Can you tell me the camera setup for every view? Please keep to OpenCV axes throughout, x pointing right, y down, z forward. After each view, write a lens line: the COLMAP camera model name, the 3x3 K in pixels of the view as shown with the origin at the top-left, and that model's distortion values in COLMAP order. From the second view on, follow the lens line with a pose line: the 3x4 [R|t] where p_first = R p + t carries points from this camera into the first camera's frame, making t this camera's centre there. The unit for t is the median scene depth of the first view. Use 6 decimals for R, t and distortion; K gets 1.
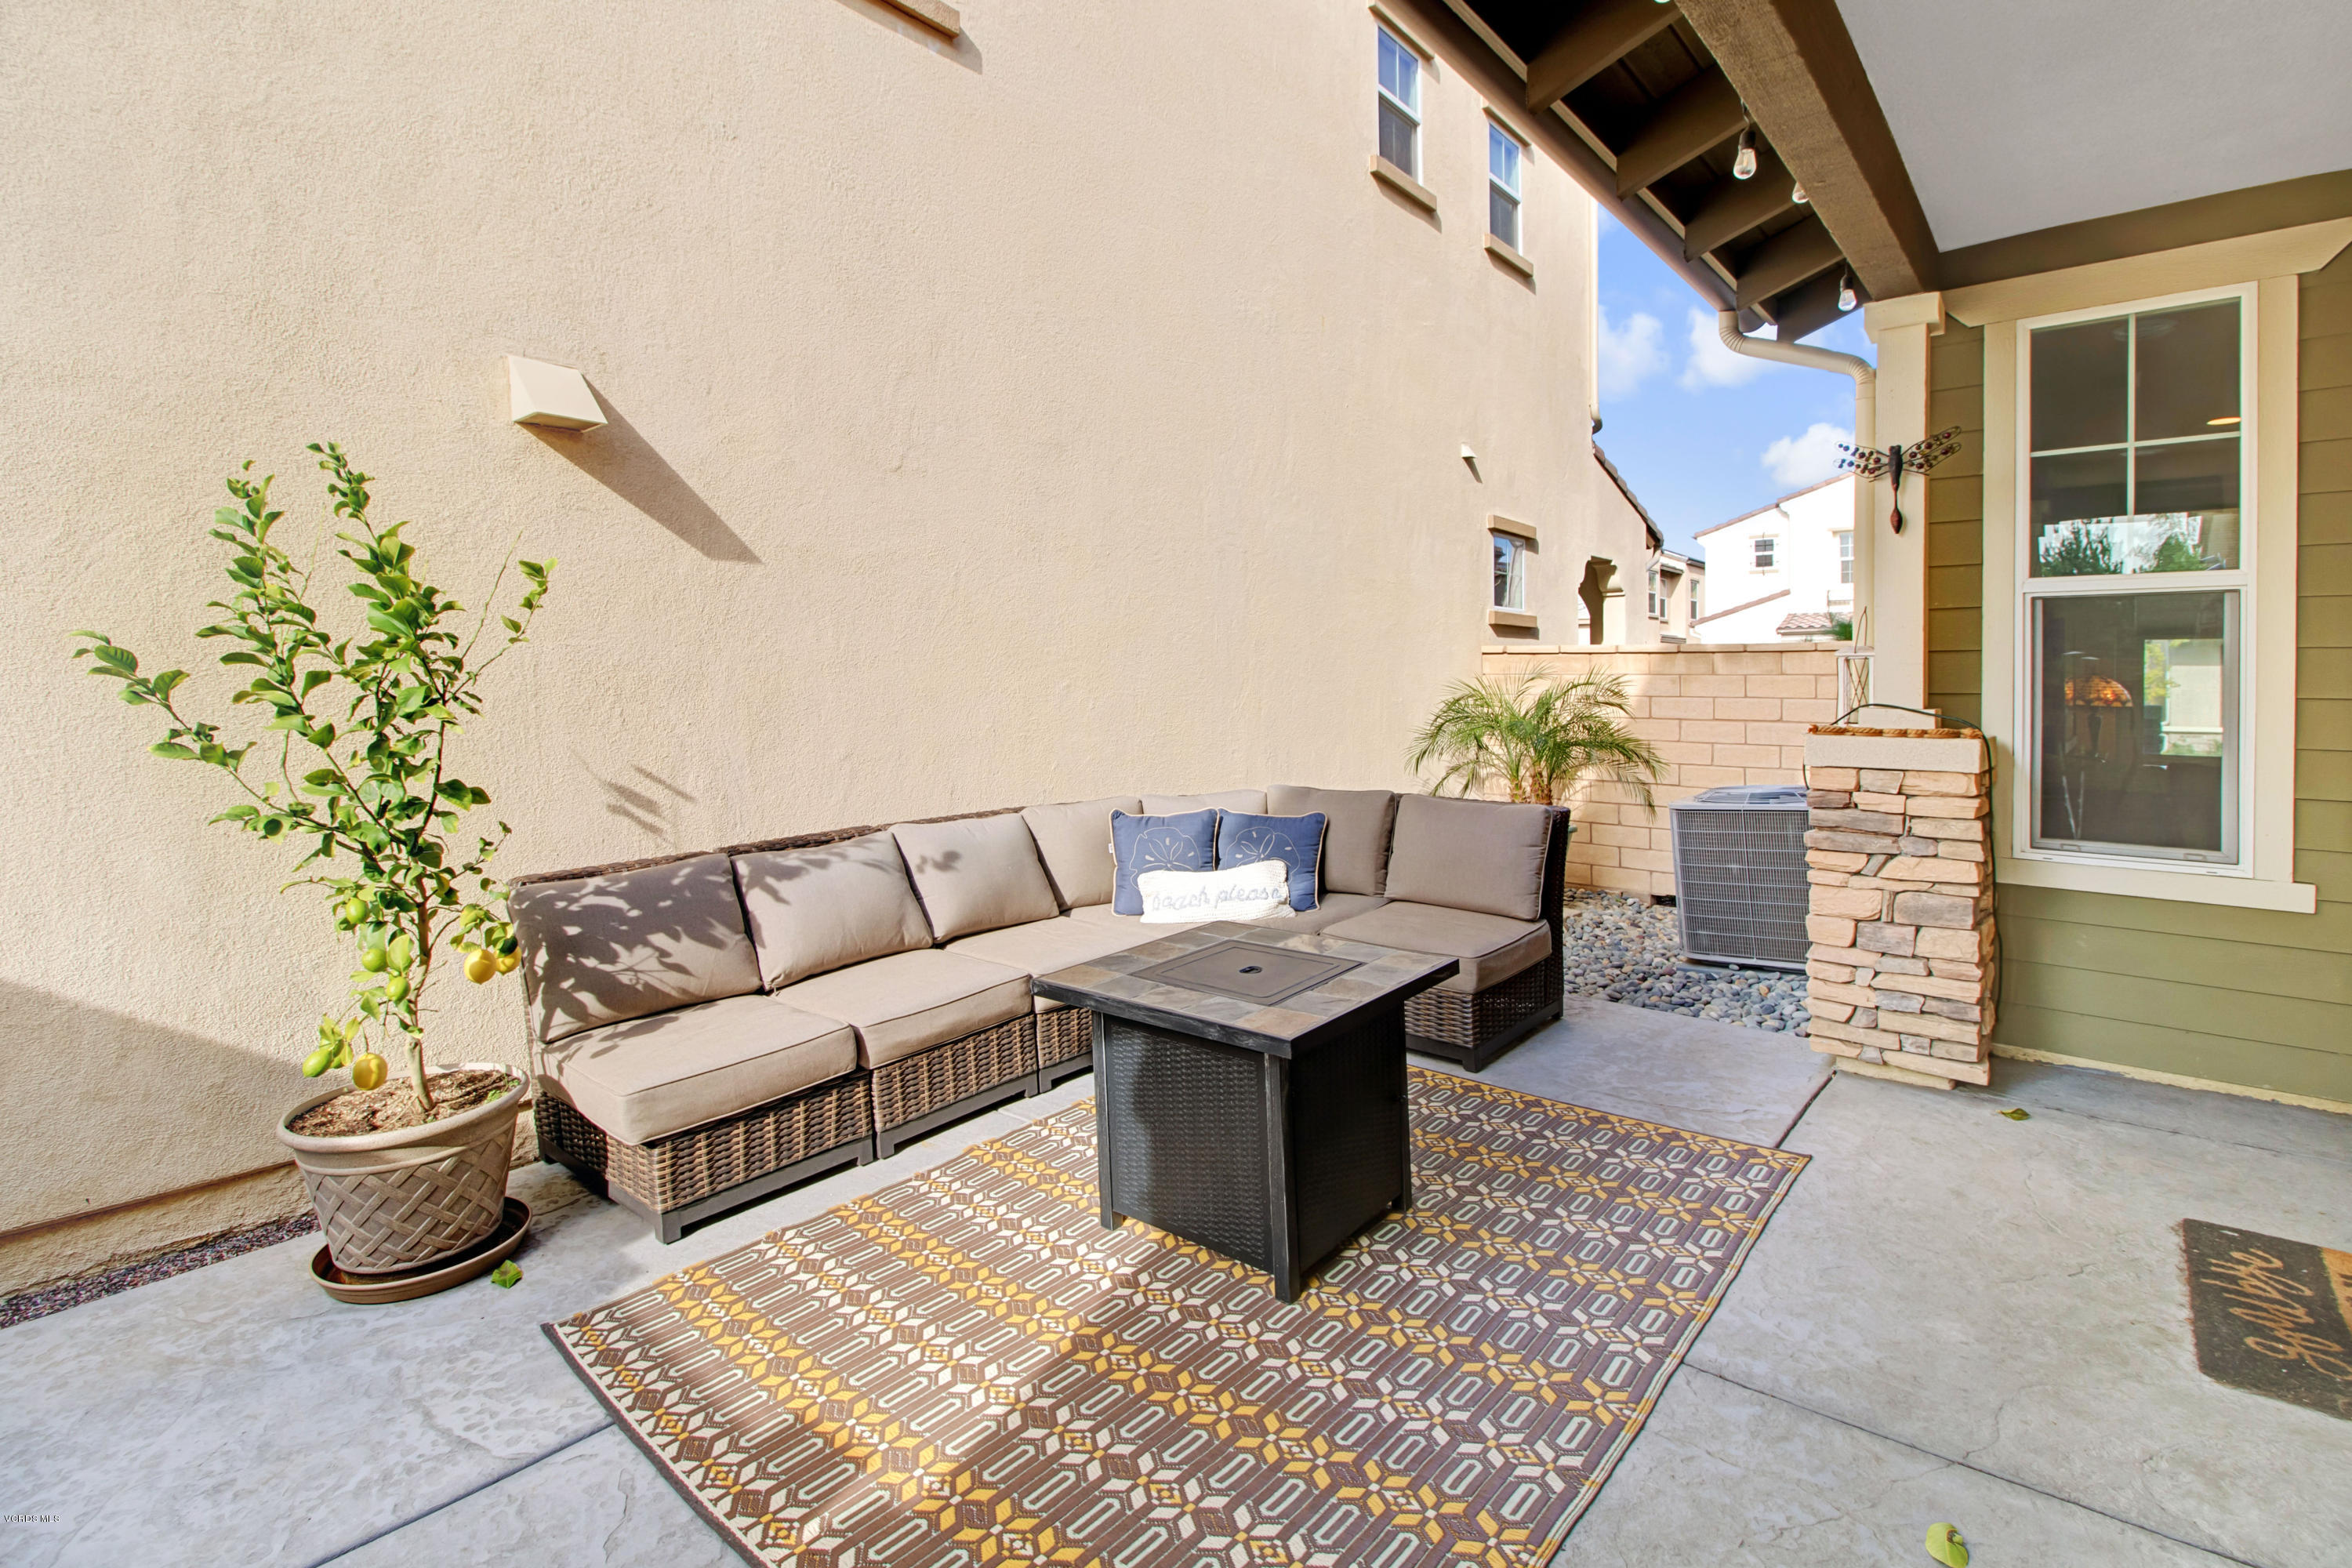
lens RADIAL K [[1109.0, 0, 1208.5], [0, 1109.0, 739.4], [0, 0, 1]] dist [0.013419, -0.017740]
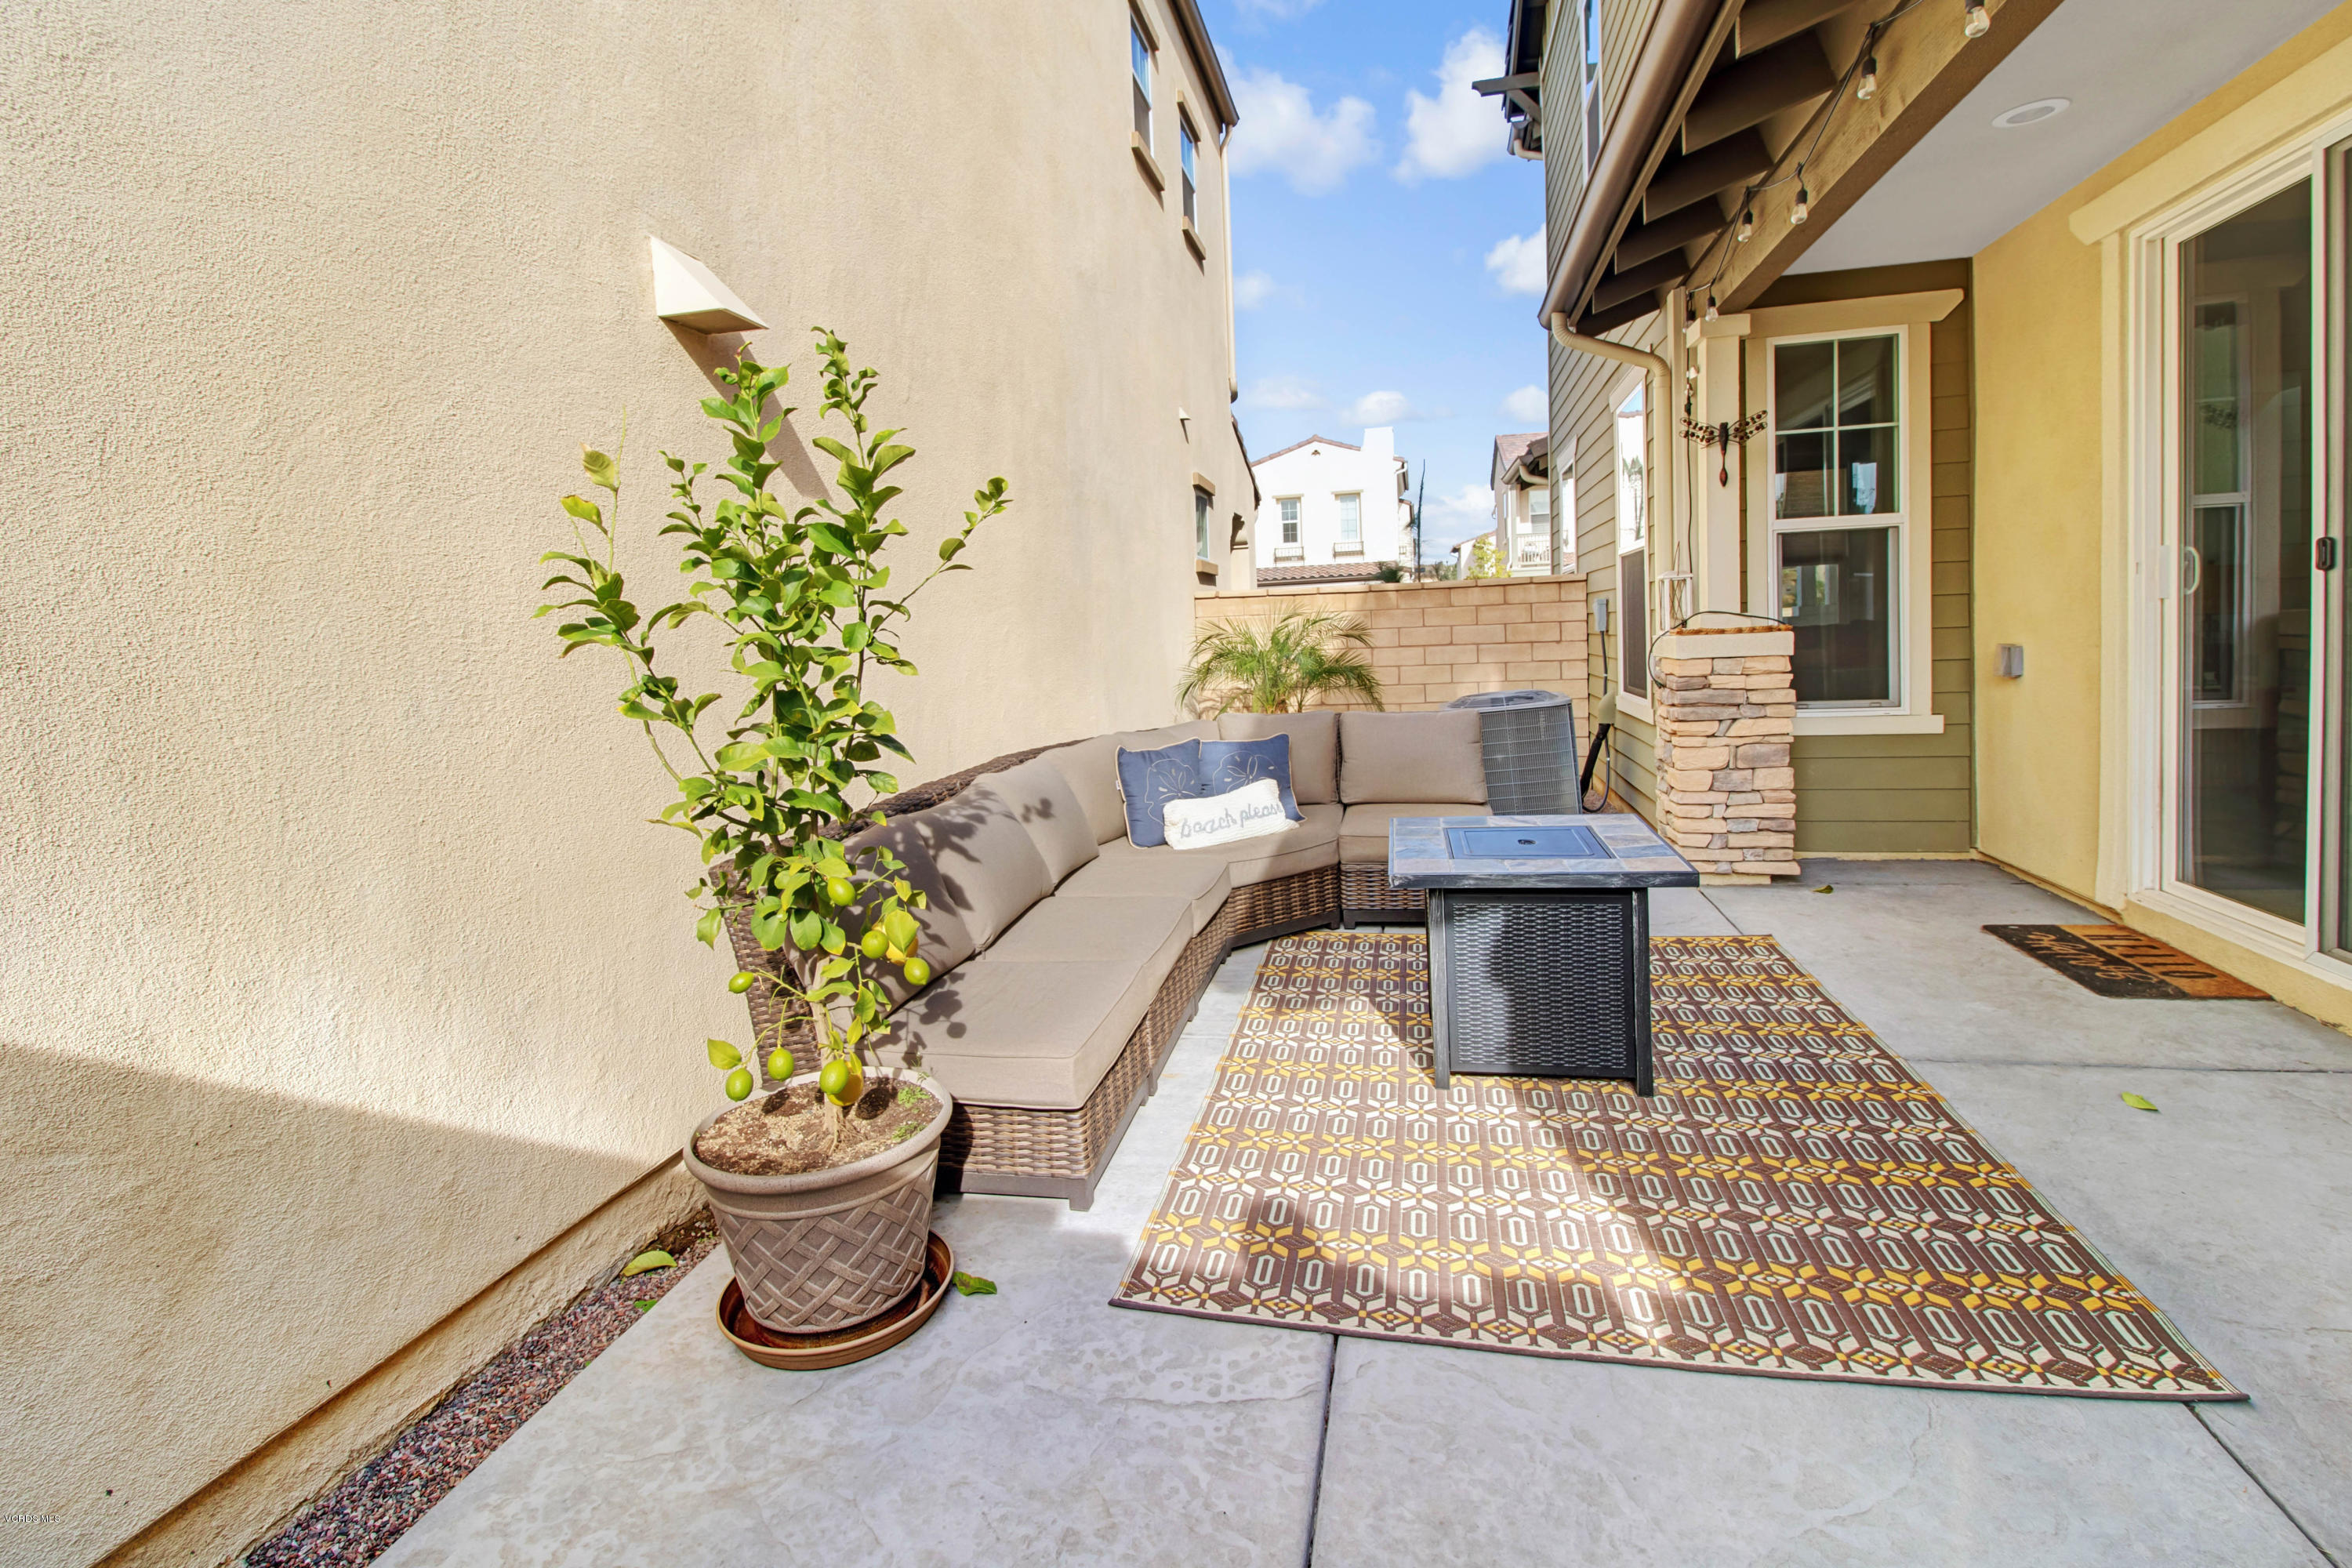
lens RADIAL K [[1089.5, 0, 1182.2], [0, 1089.5, 697.8], [0, 0, 1]] dist [0.016988, -0.018955]
pose [[0.889895, -0.068219, 0.451035, -0.632630], [0.069490, 0.997488, 0.013766, 0.011276], [-0.450841, 0.019092, 0.892400, 0.103236]]
